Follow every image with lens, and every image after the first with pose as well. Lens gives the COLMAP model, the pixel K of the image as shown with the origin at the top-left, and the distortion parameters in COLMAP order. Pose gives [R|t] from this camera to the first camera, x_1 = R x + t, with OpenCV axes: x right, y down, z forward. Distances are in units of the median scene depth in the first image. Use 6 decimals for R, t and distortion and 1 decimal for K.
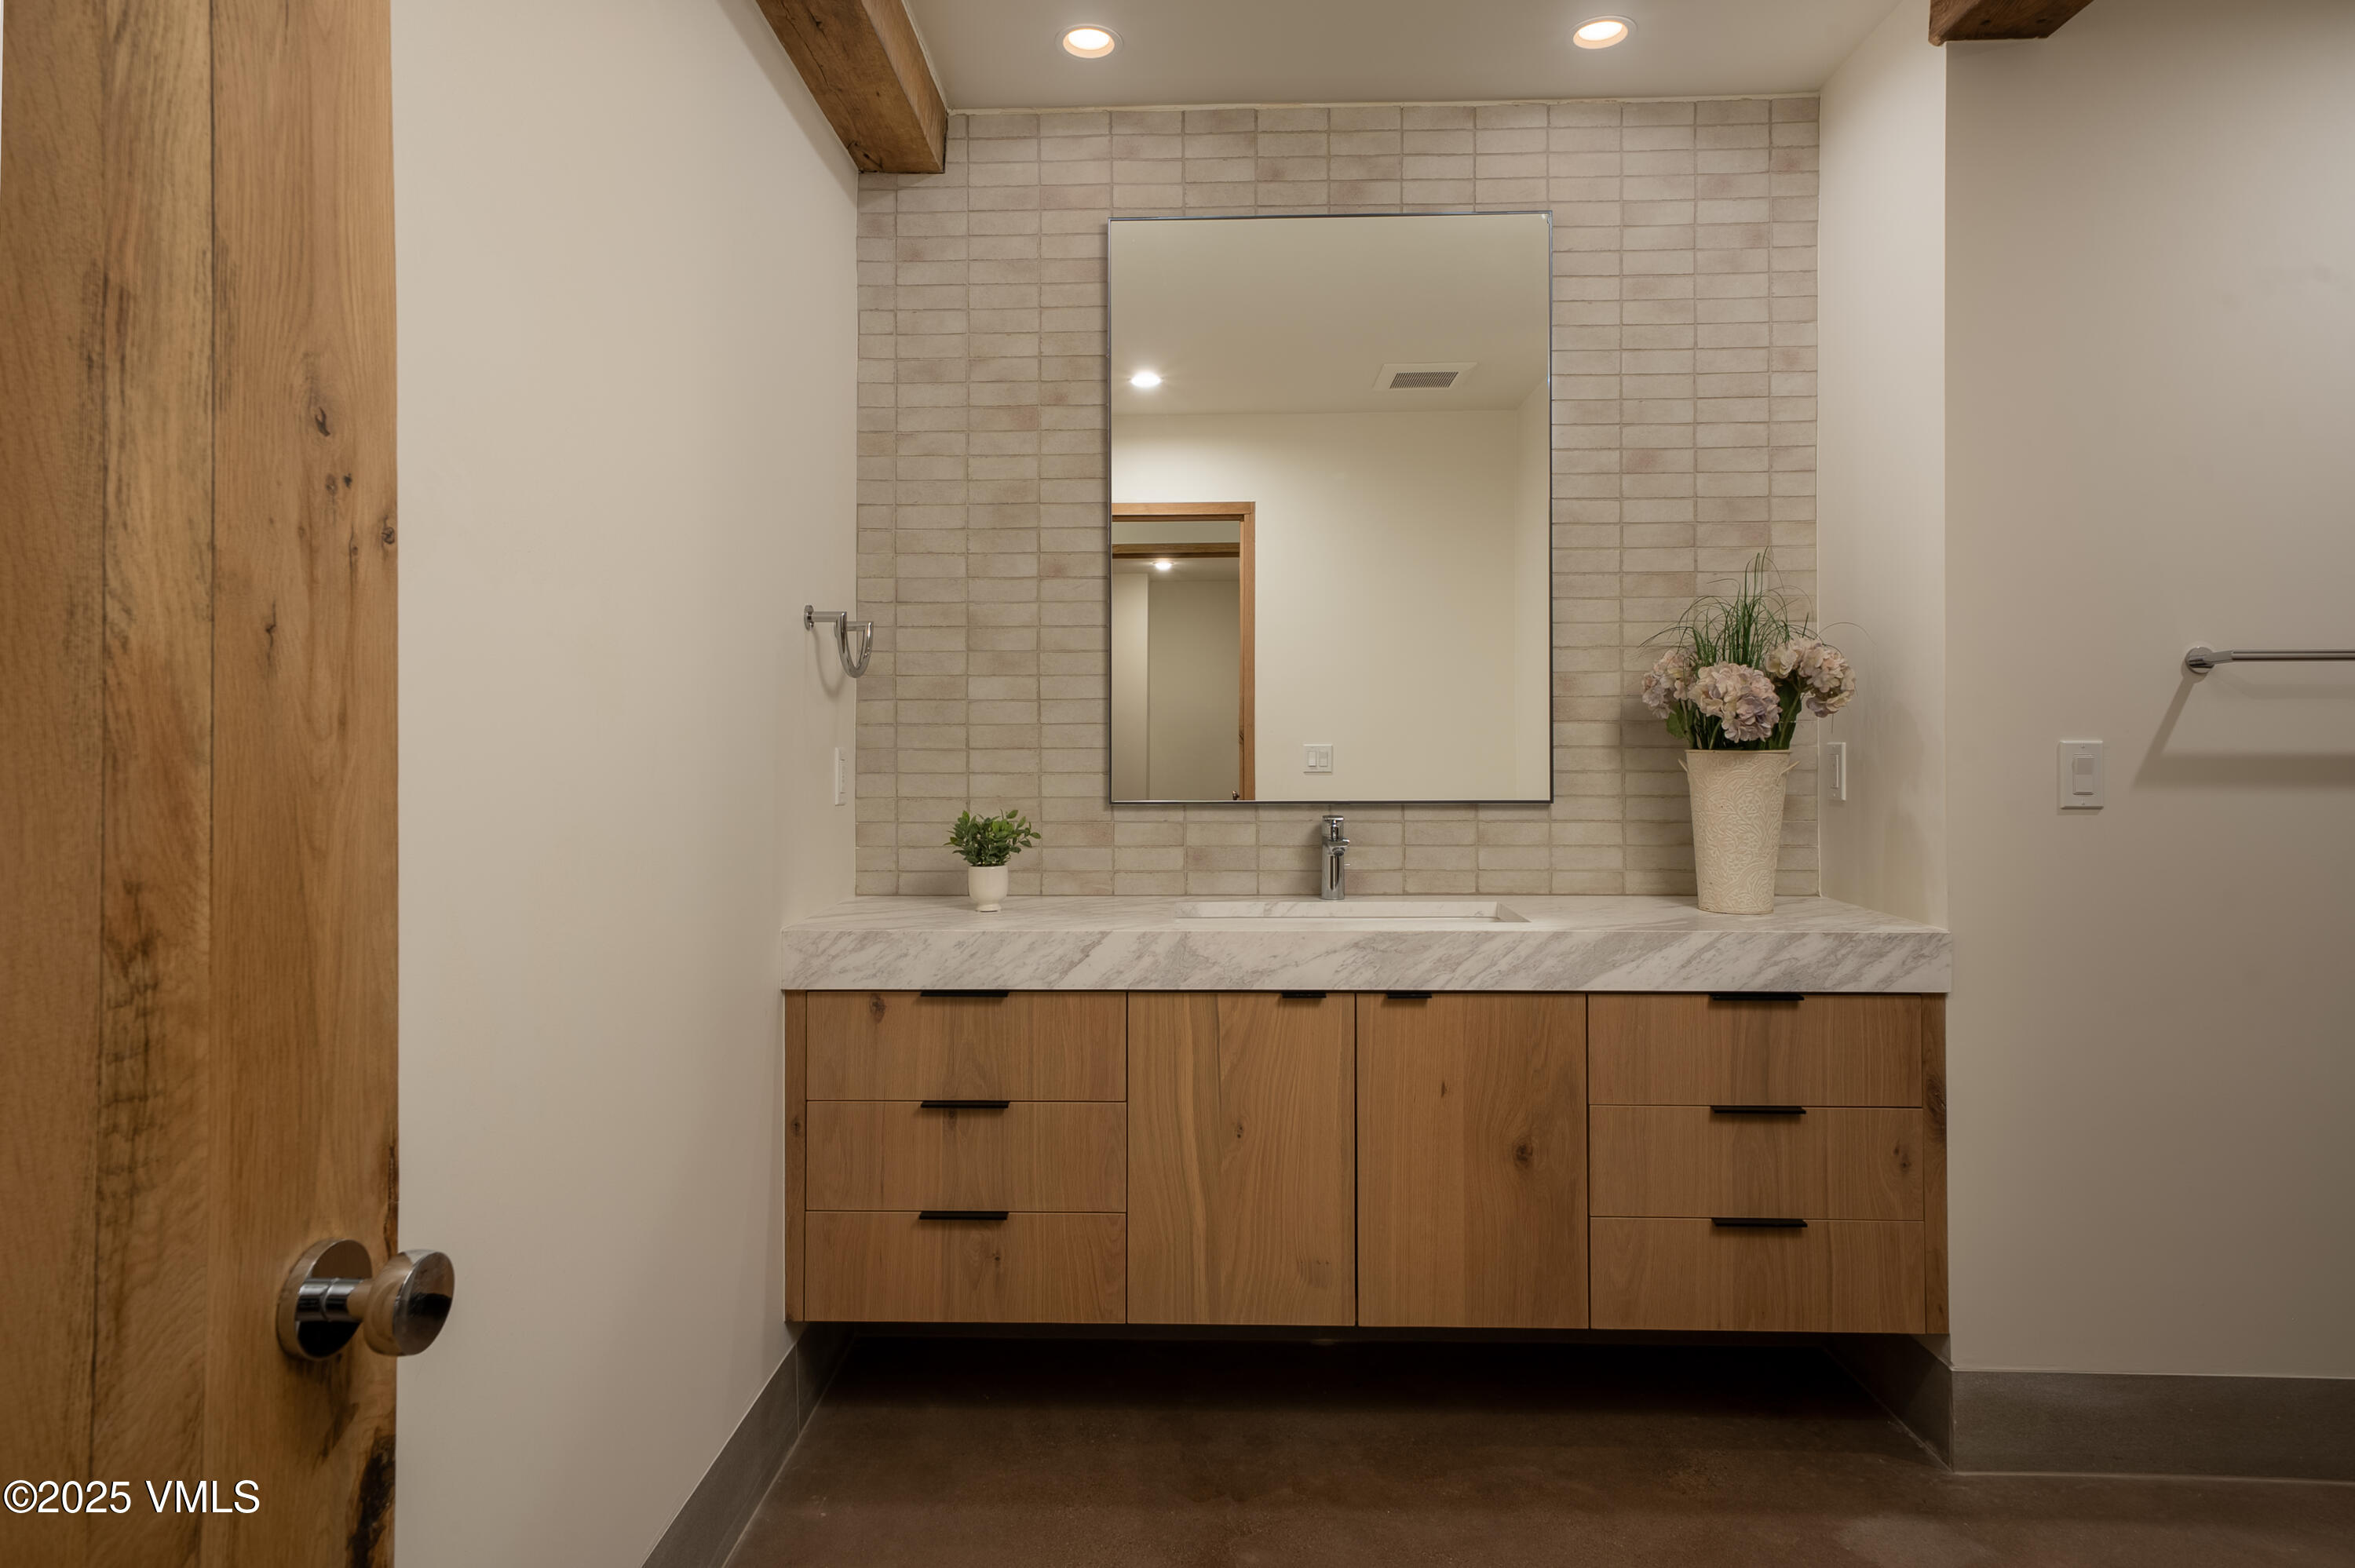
lens RADIAL K [[1345.5, 0, 1174.2], [0, 1345.5, 774.5], [0, 0, 1]] dist [0.034108, 0.000577]
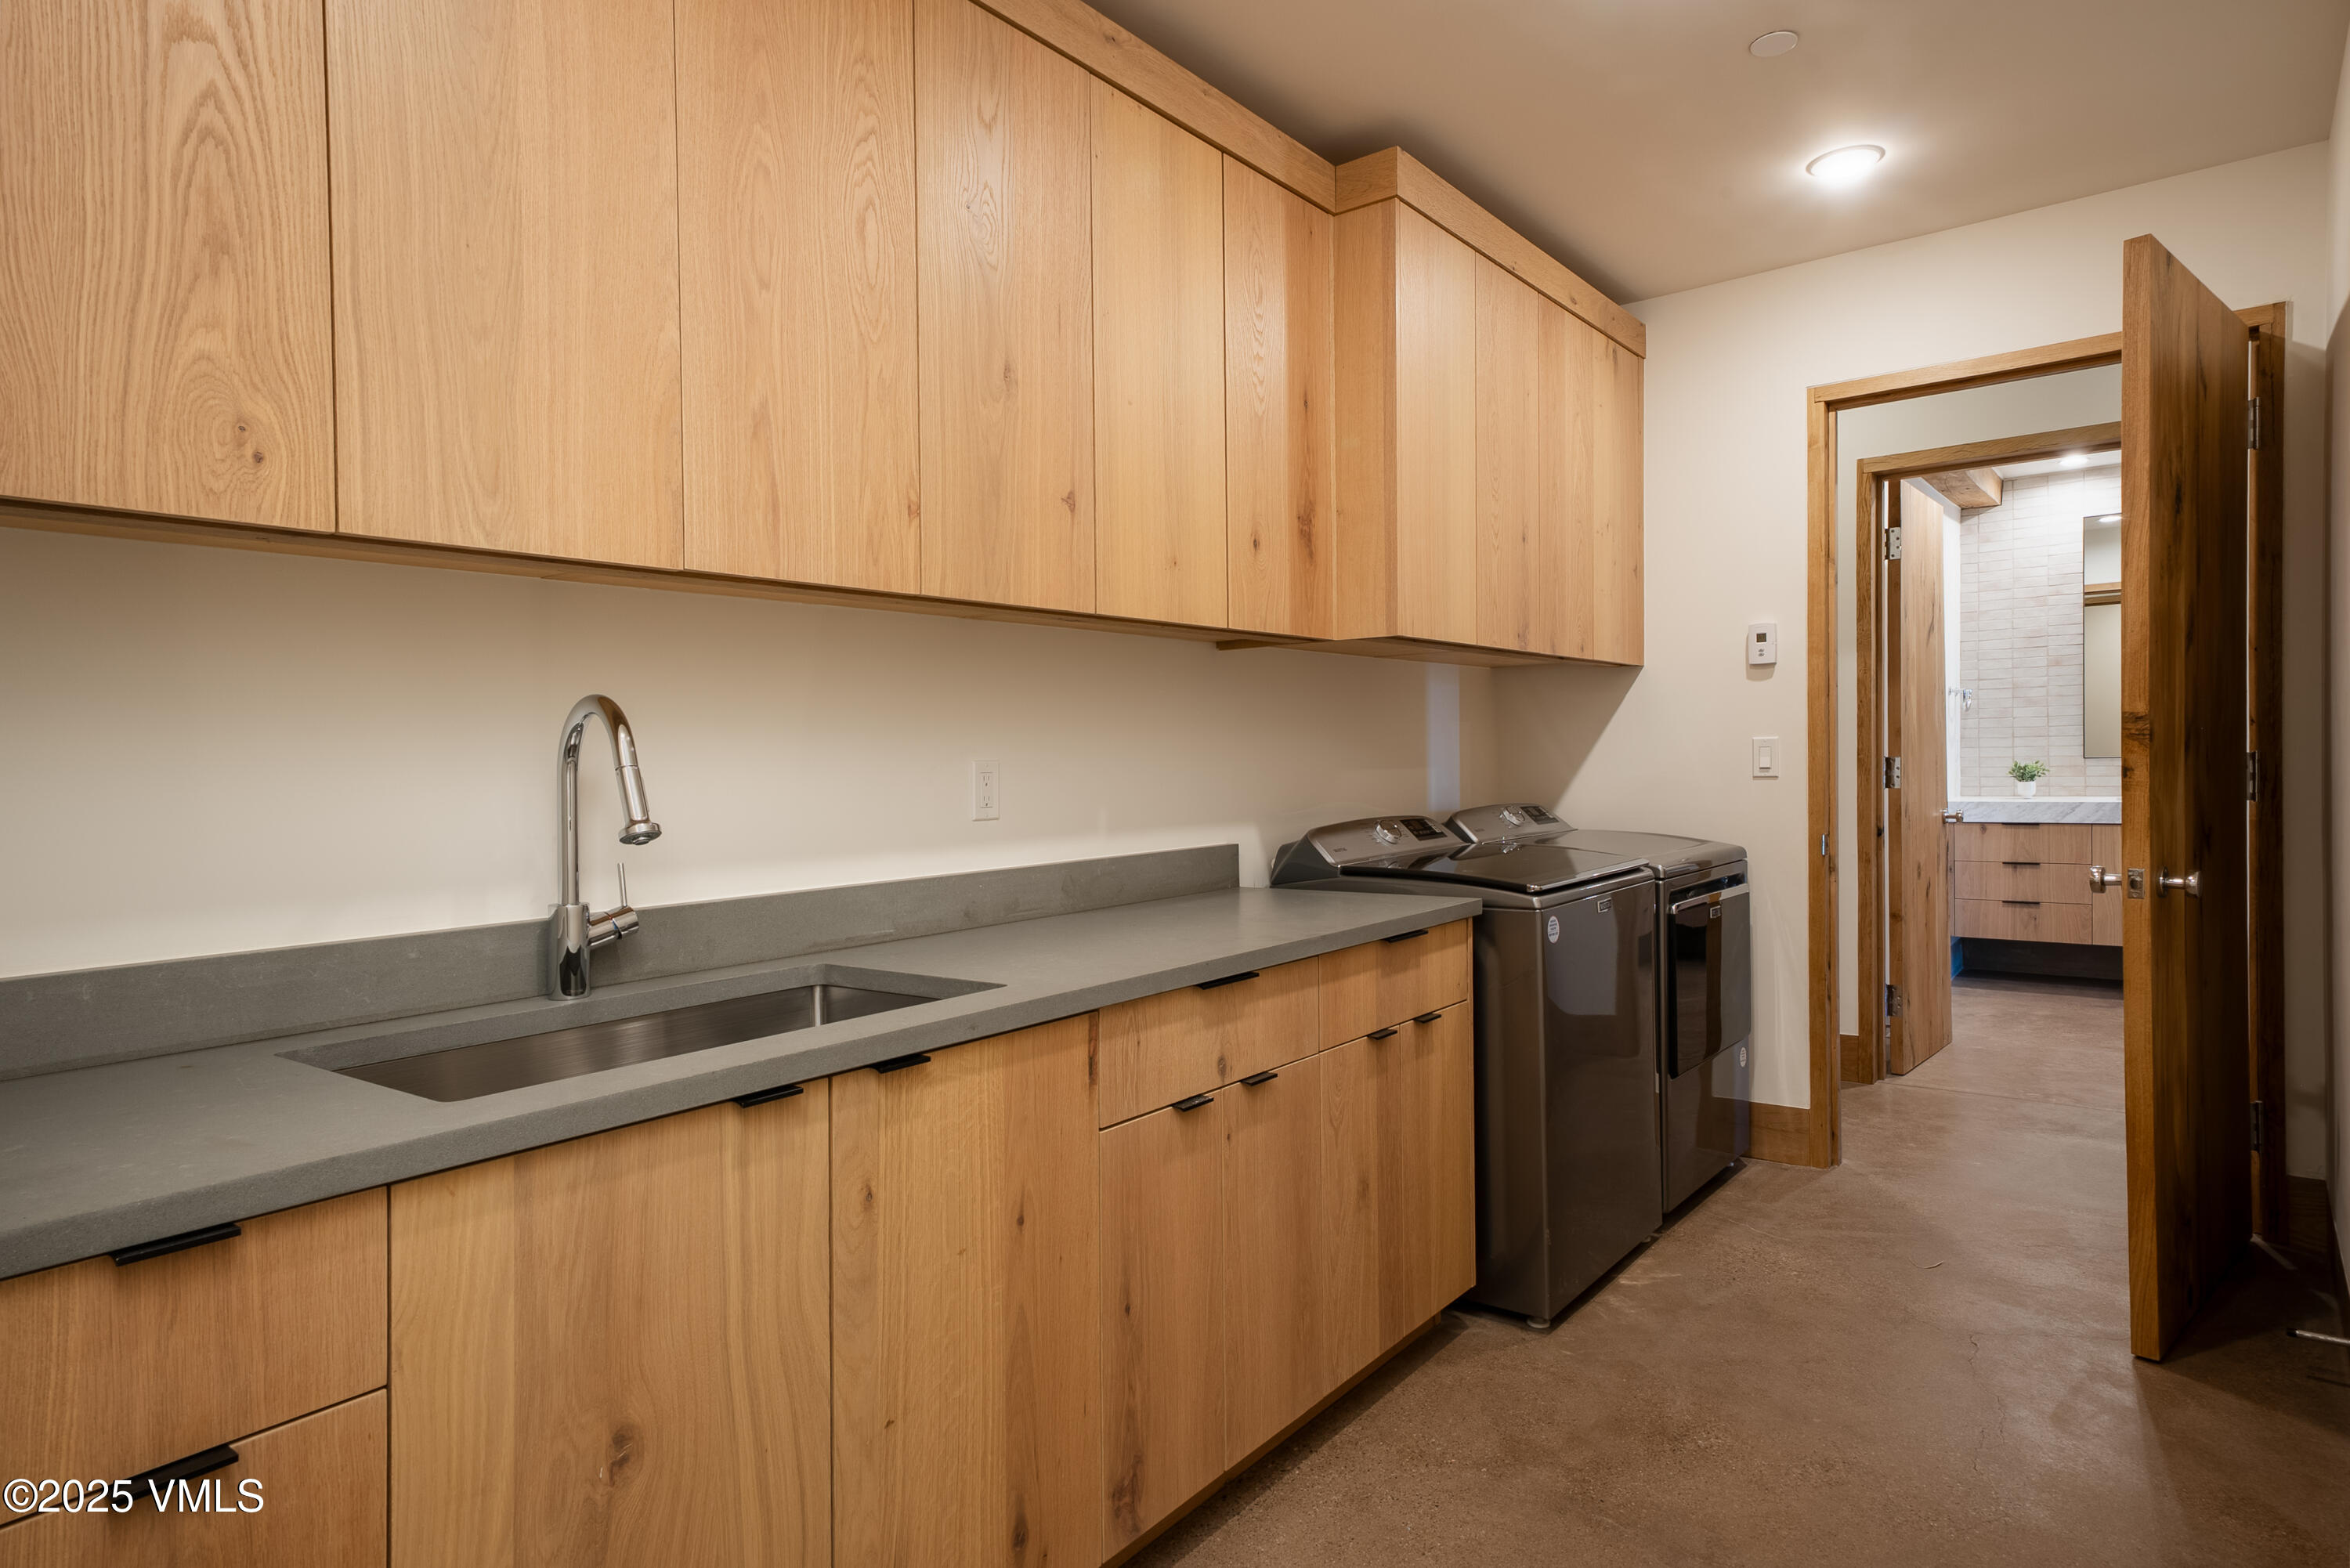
lens RADIAL K [[1342.7, 0, 1170.5], [0, 1342.7, 776.0], [0, 0, 1]] dist [0.034108, 0.000577]
pose [[0.800784, -0.004540, -0.598936, 0.124627], [0.008889, 0.999951, 0.004304, 0.032838], [0.598887, -0.008771, 0.800785, -2.315432]]
